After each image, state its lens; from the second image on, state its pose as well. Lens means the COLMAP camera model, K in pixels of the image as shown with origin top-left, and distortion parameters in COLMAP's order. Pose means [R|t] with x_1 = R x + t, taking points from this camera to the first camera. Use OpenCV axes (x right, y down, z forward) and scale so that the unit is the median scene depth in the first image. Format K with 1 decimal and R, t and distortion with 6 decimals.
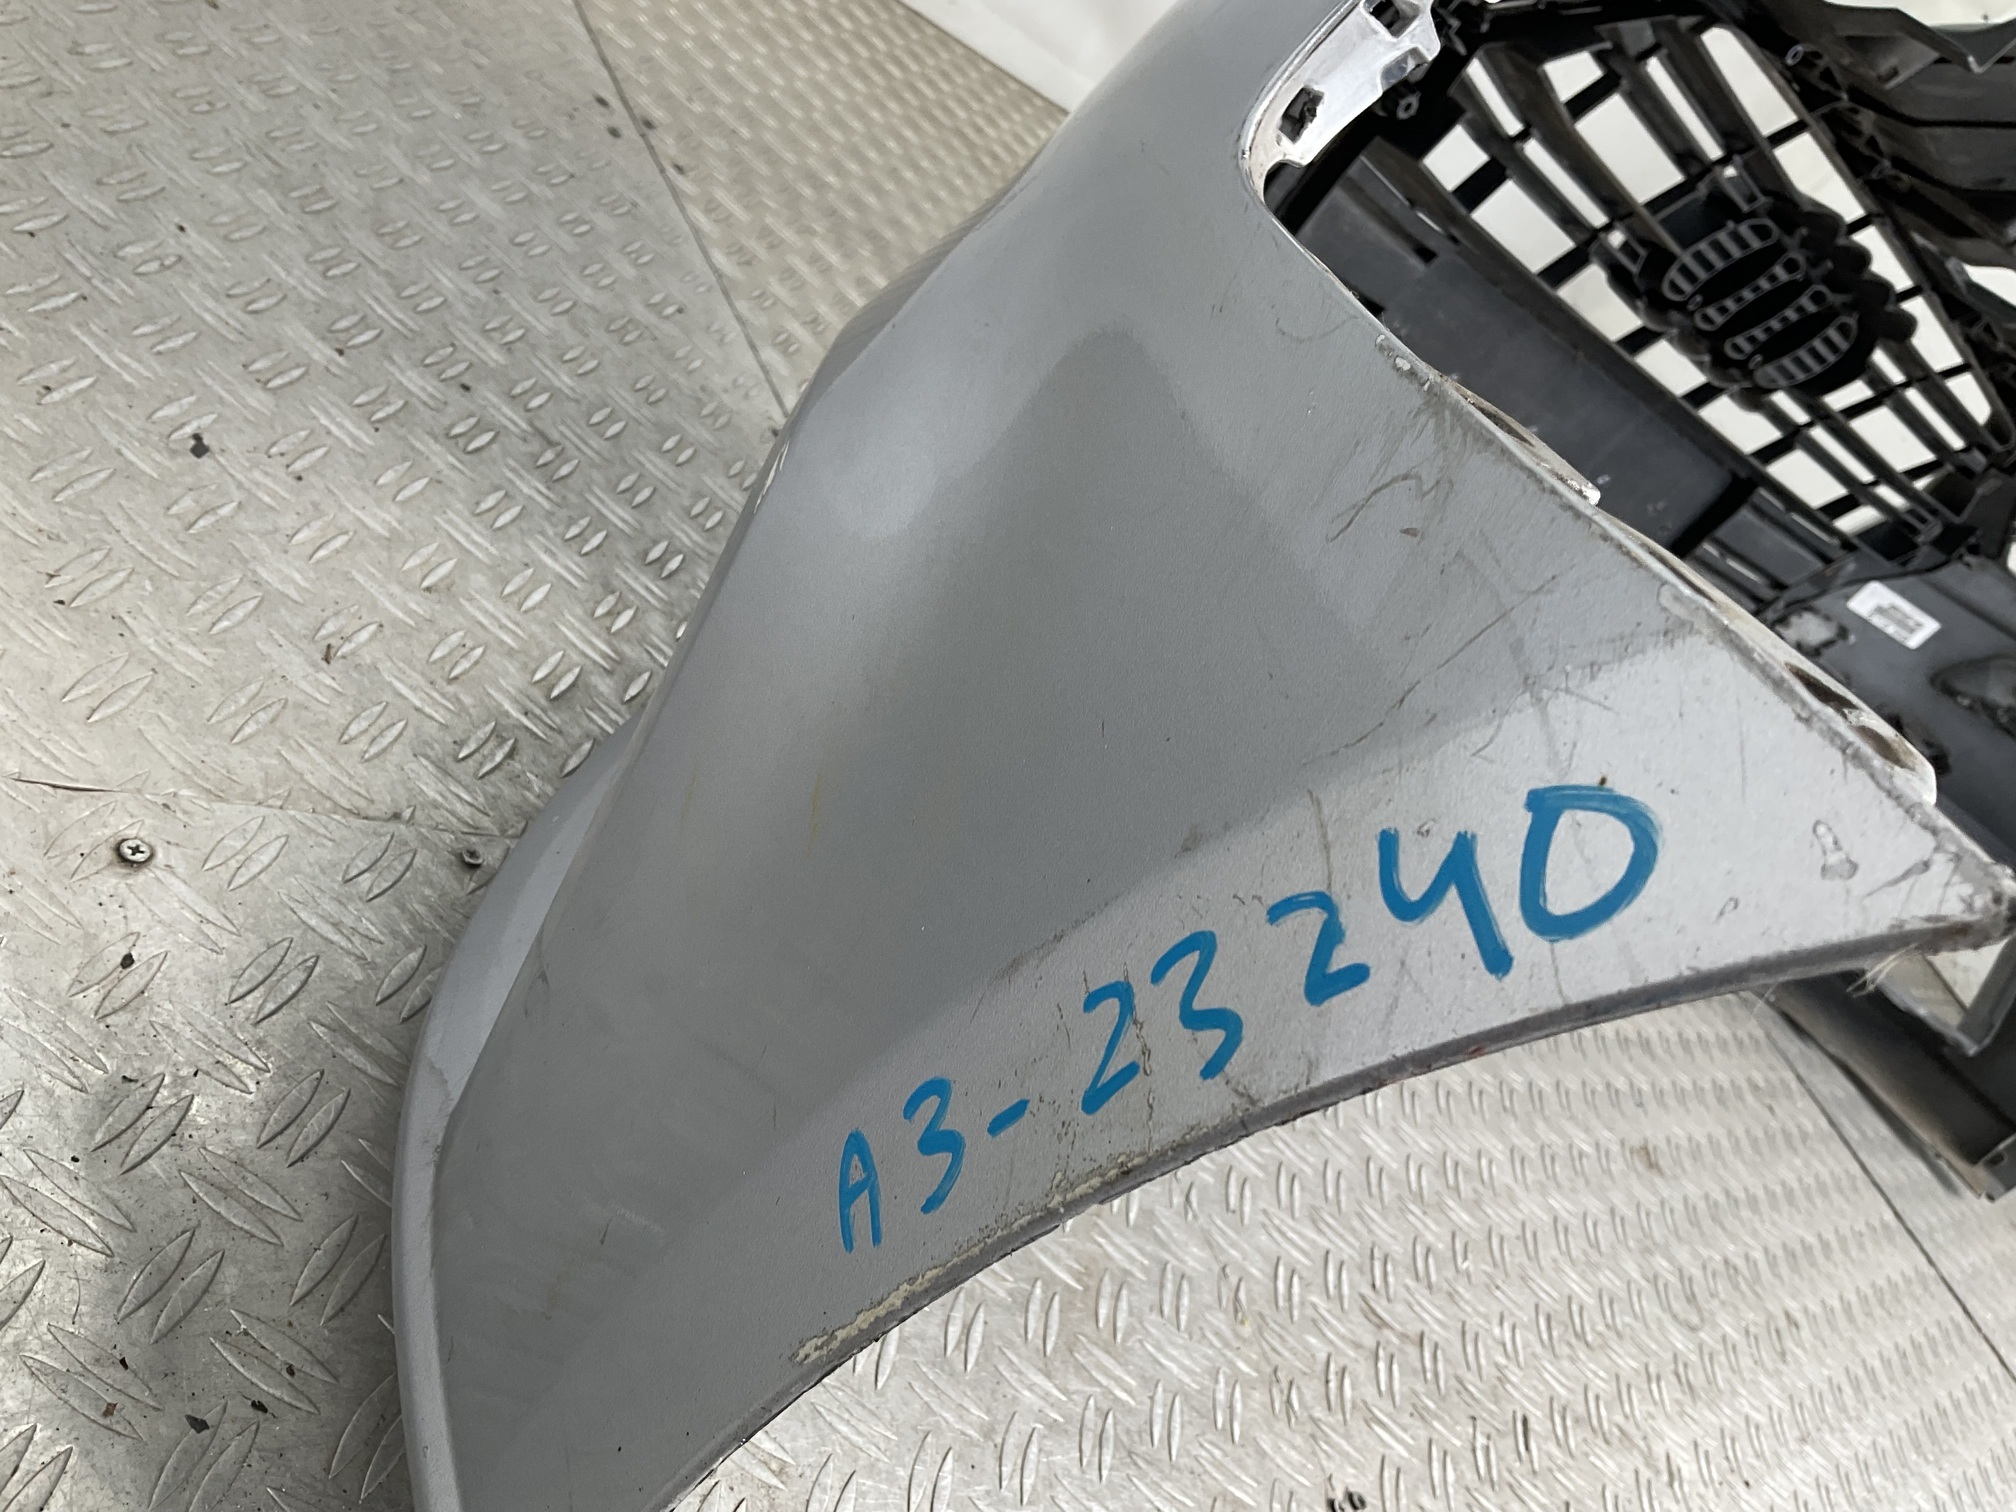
lens RADIAL K [[1665.0, 0, 1002.6], [0, 1665.0, 750.3], [0, 0, 1]] dist [0.121141, -0.245685]
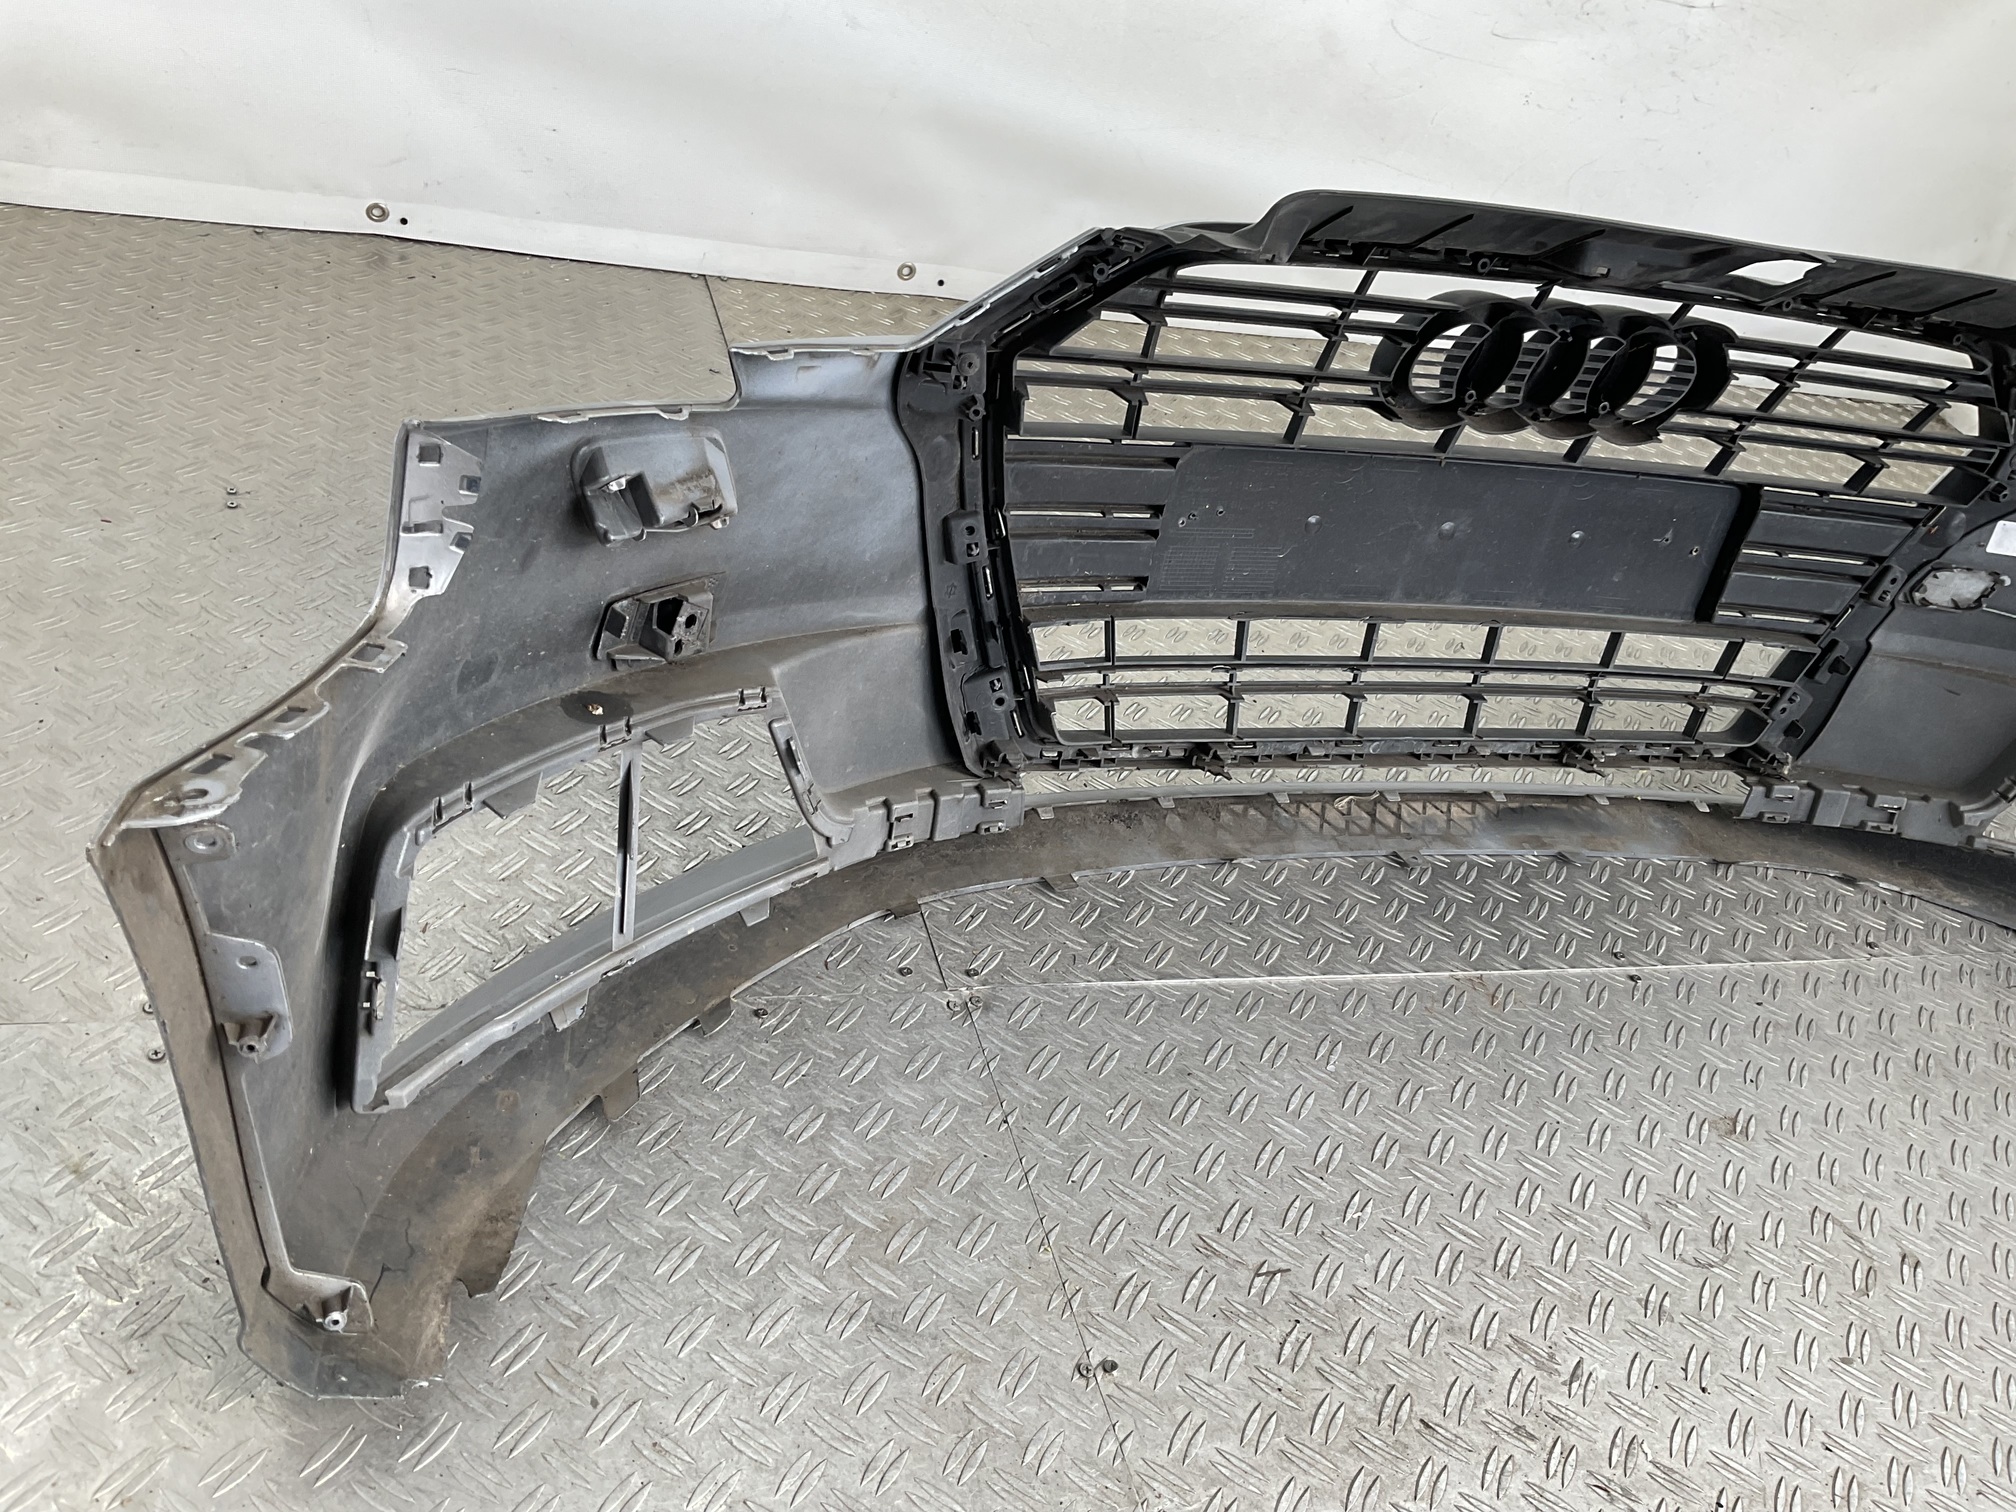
lens RADIAL K [[1665.0, 0, 1002.6], [0, 1665.0, 750.3], [0, 0, 1]] dist [0.121141, -0.245685]
pose [[0.852596, -0.268018, -0.448606, 0.750267], [0.203116, 0.960924, -0.188069, 0.170213], [0.481482, 0.069228, 0.873718, -0.237854]]
